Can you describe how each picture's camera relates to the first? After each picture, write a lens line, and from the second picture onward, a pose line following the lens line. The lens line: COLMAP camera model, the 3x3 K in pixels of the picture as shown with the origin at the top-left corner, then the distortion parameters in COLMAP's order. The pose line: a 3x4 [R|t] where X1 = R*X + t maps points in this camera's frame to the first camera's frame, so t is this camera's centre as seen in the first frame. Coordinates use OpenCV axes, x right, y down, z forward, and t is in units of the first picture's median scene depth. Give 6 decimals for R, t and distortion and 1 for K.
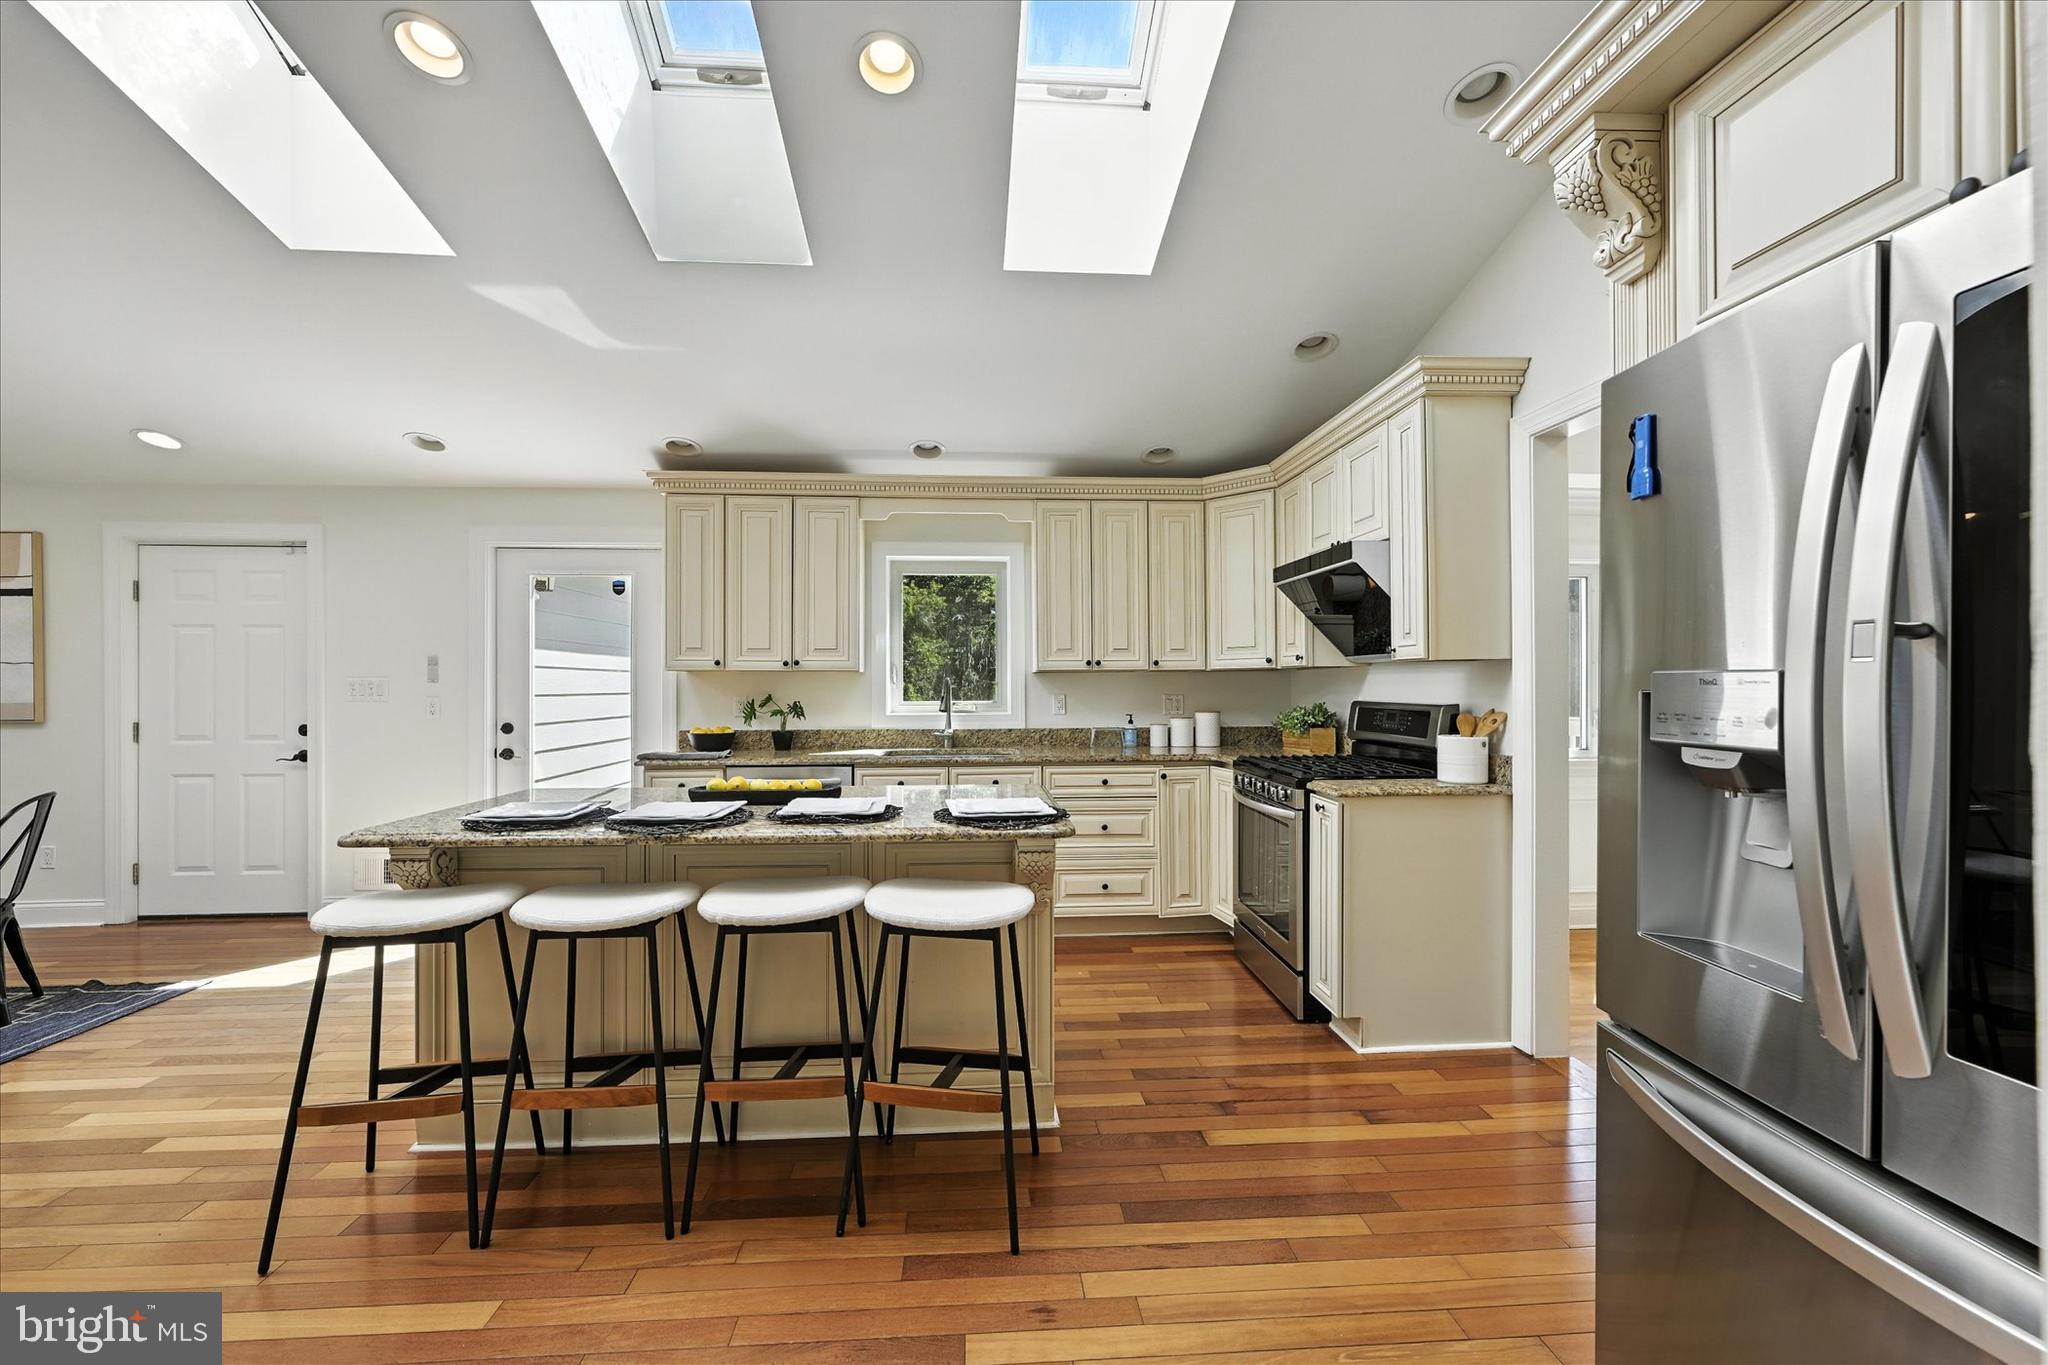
lens RADIAL K [[823.1, 0, 1025.9], [0, 823.1, 682.7], [0, 0, 1]] dist [-0.003228, 0.000308]
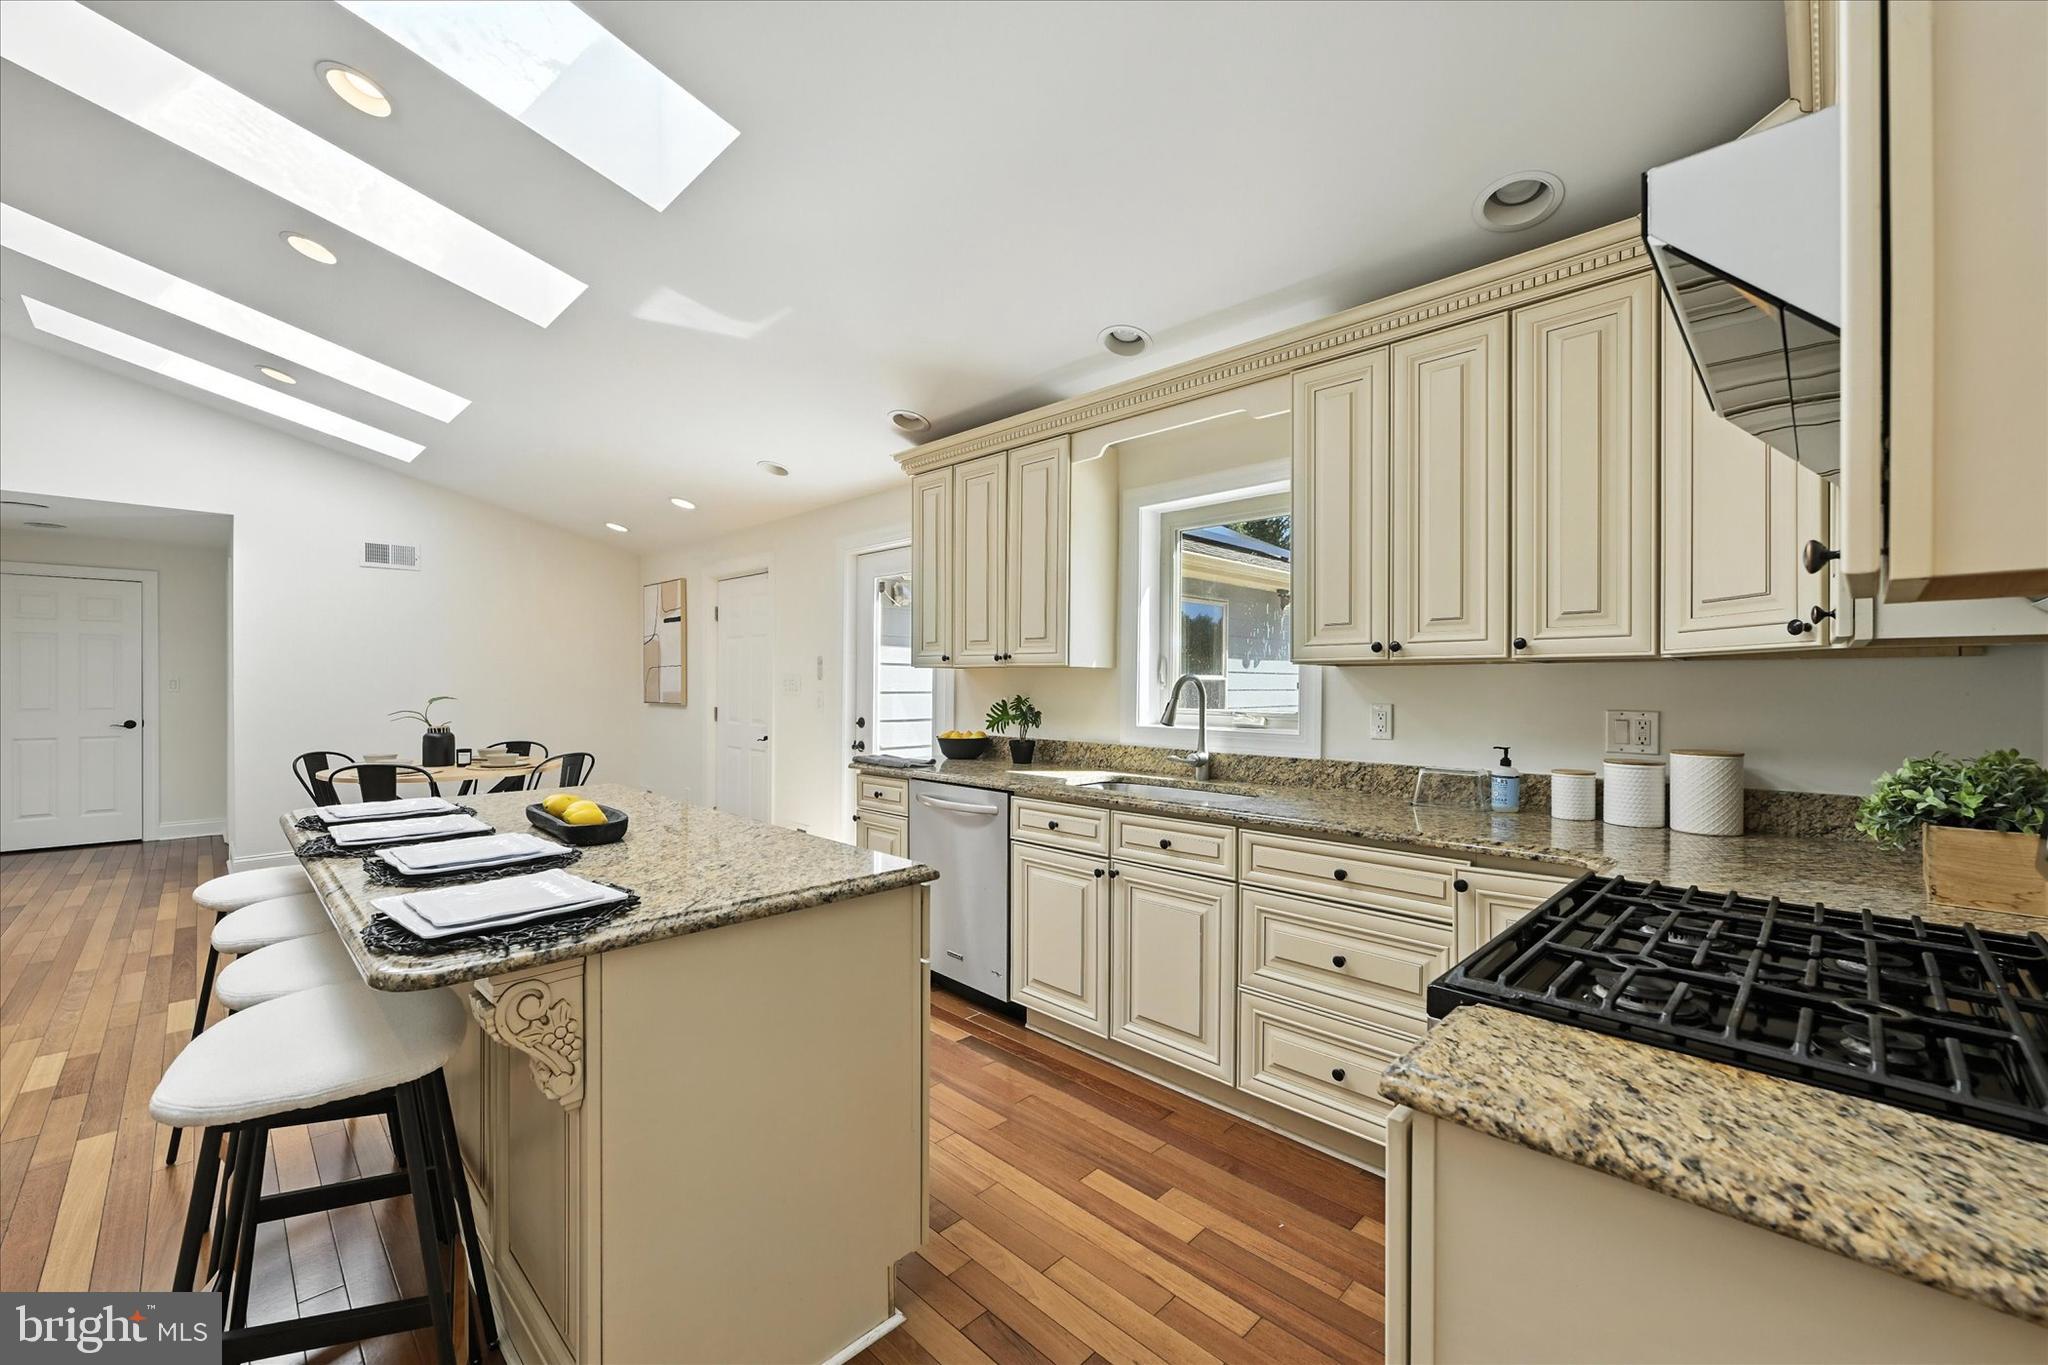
lens RADIAL K [[823.1, 0, 1034.1], [0, 823.1, 681.5], [0, 0, 1]] dist [-0.003228, 0.000308]
pose [[0.657315, 0.004861, -0.753600, 0.333683], [-0.003429, 0.999988, 0.003459, -0.002767], [0.753608, 0.000310, 0.657324, 0.472578]]
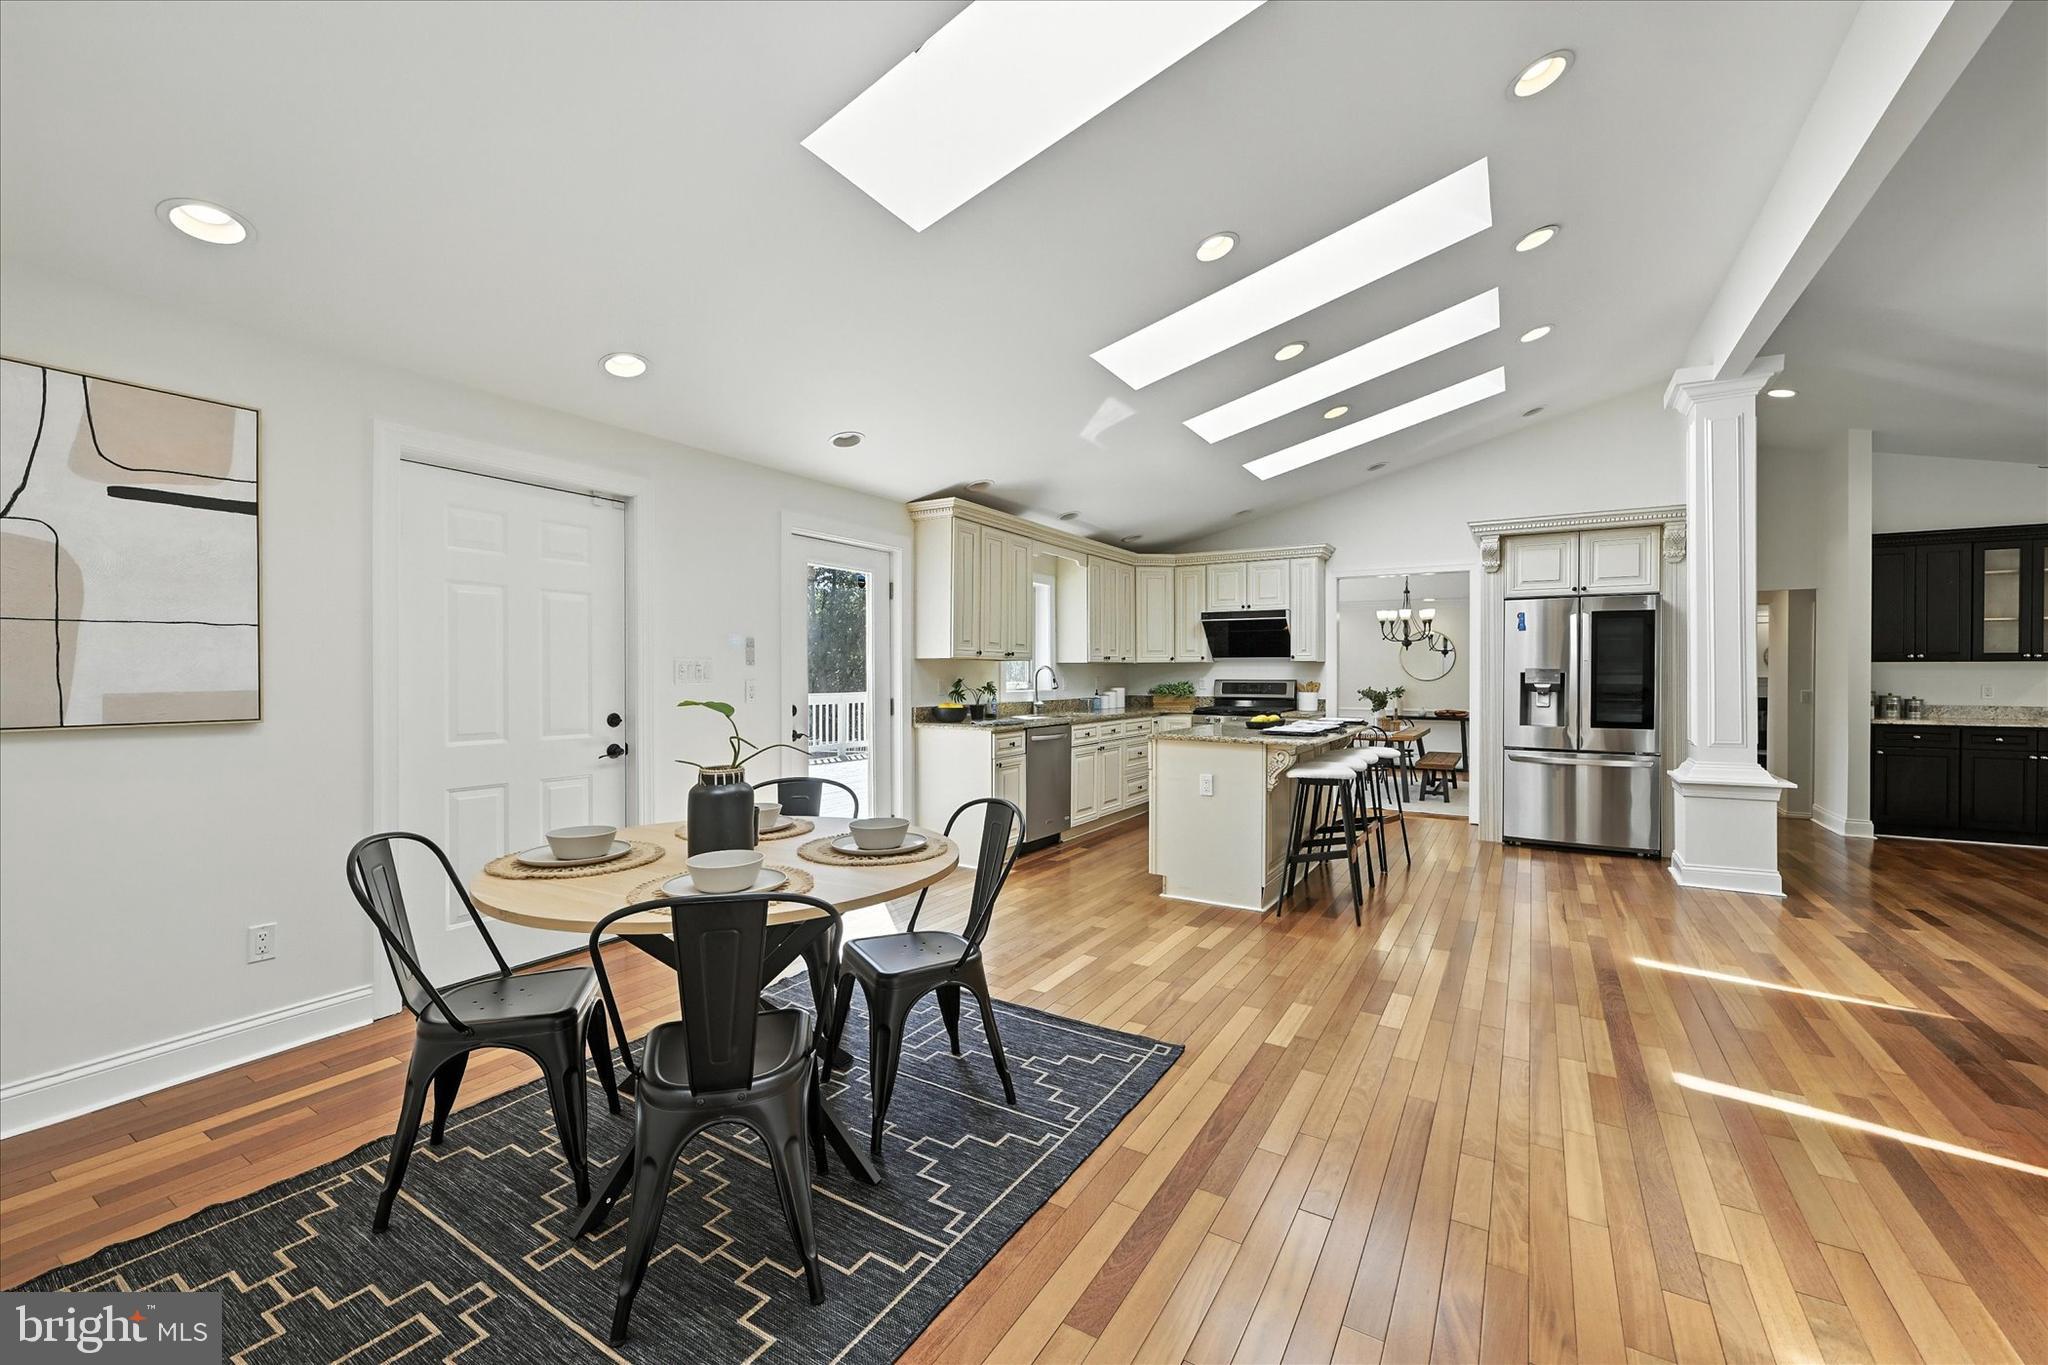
lens RADIAL K [[823.1, 0, 1022.3], [0, 823.1, 679.9], [0, 0, 1]] dist [-0.003228, 0.000308]
pose [[0.584348, -0.002840, 0.811498, -1.325447], [-0.002239, 0.999984, 0.005112, 0.011659], [-0.811500, -0.004804, 0.584333, 0.174471]]
